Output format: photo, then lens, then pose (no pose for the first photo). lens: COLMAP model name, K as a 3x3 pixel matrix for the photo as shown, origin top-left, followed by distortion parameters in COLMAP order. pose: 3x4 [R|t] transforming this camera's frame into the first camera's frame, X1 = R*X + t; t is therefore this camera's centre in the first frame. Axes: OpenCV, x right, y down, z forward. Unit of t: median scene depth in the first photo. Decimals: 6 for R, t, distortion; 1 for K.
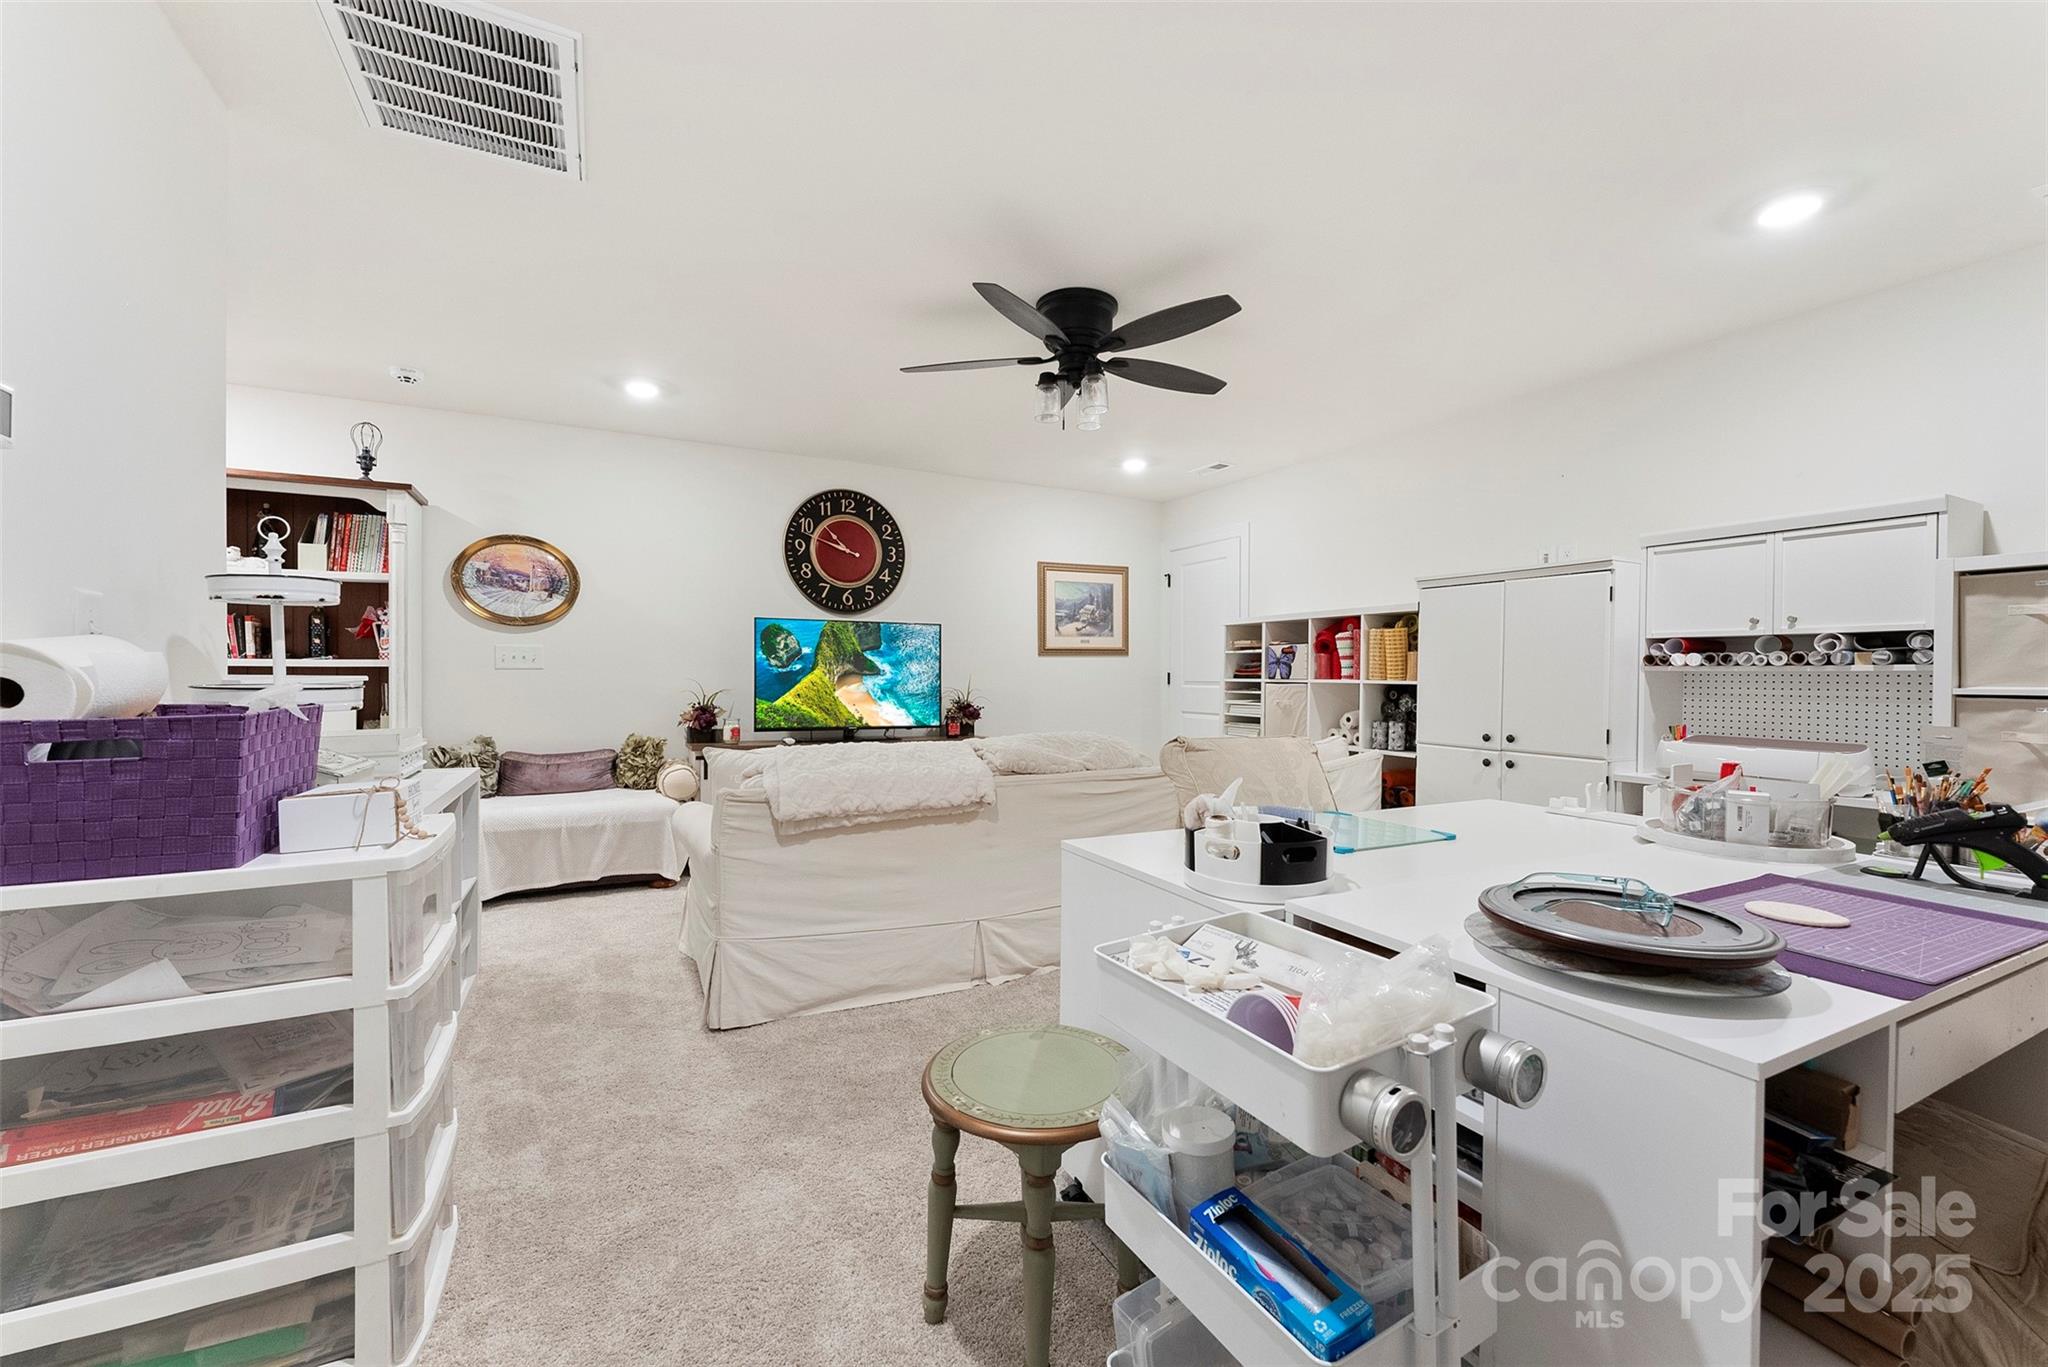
lens RADIAL K [[853.4, 0, 1028.2], [0, 853.4, 683.9], [0, 0, 1]] dist [0.000294, -0.000015]
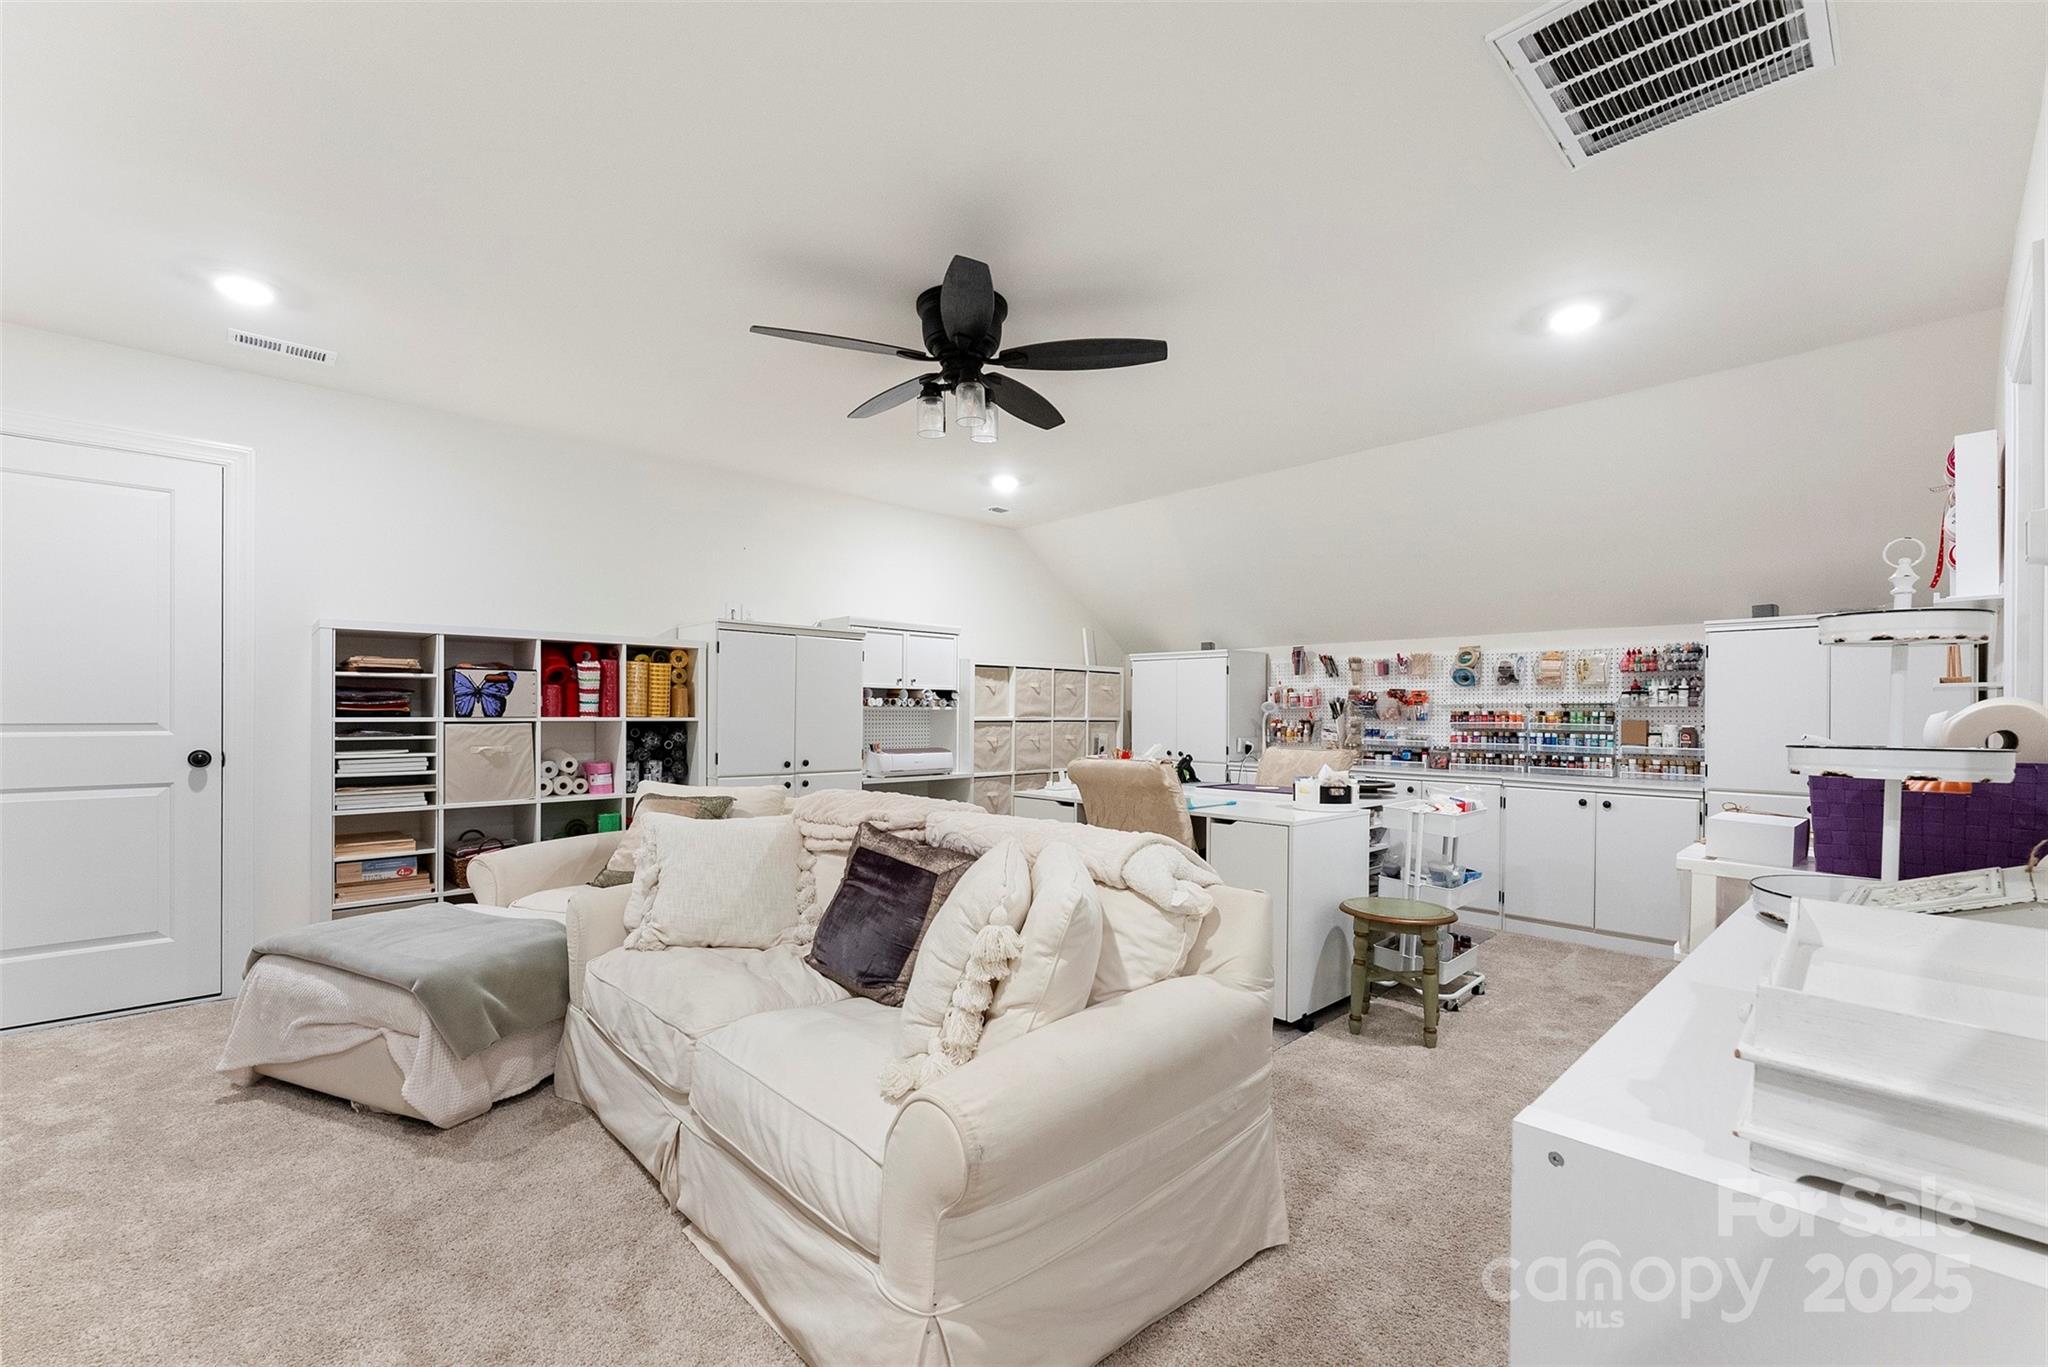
lens RADIAL K [[853.4, 0, 1023.1], [0, 853.4, 698.6], [0, 0, 1]] dist [0.000294, -0.000015]
pose [[-0.285170, 0.001947, 0.958475, -0.570634], [-0.000399, 0.999998, -0.002150, -0.021674], [-0.958477, -0.000996, -0.285169, 0.824454]]
